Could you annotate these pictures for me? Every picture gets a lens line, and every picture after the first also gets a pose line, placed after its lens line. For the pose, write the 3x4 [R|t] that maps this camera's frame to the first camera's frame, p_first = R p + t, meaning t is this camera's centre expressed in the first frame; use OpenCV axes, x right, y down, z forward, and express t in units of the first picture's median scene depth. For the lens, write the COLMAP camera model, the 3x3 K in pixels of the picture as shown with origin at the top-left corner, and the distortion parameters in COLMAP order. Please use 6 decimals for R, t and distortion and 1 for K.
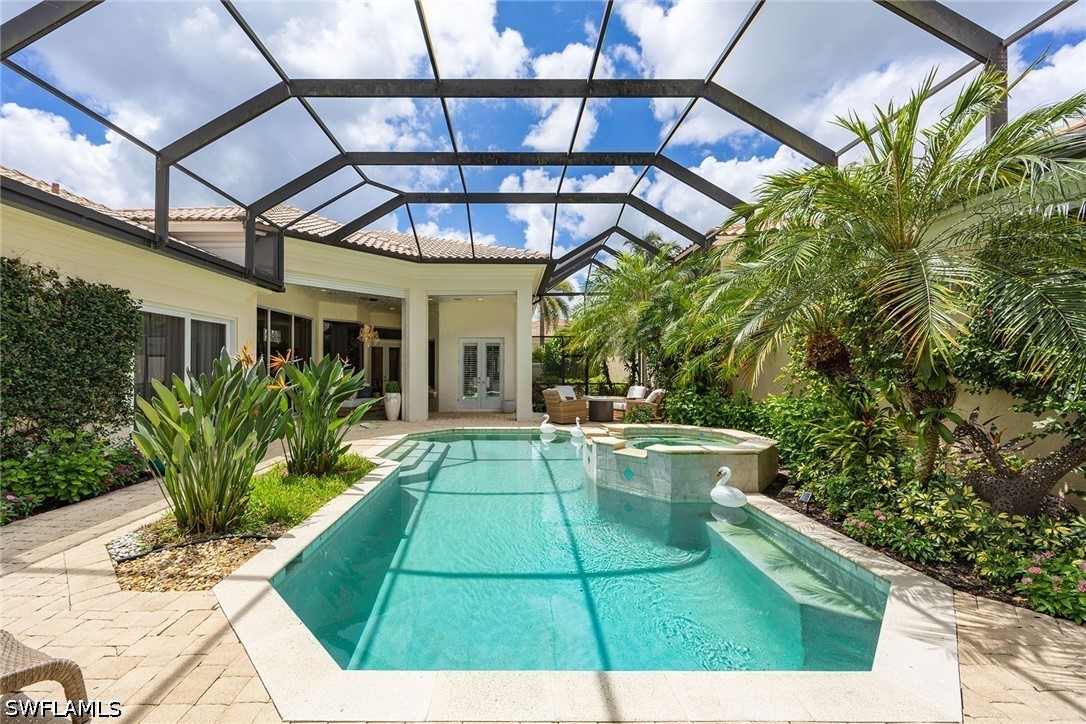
lens RADIAL K [[411.8, 0, 505.9], [0, 411.8, 362.2], [0, 0, 1]] dist [-0.002645, -0.000282]
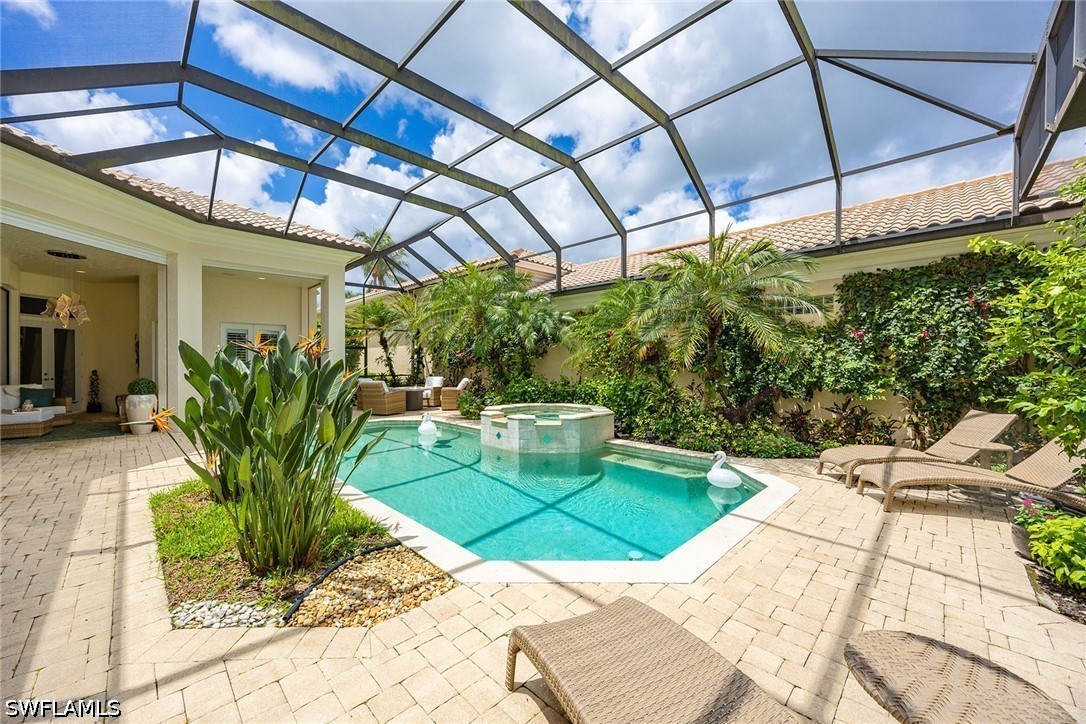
lens RADIAL K [[411.8, 0, 505.9], [0, 411.8, 362.2], [0, 0, 1]] dist [-0.002645, -0.000282]
pose [[0.730340, -0.003447, 0.683075, -0.741846], [-0.009681, 0.999835, 0.015396, 0.001301], [-0.683015, -0.017857, 0.730186, 0.118177]]
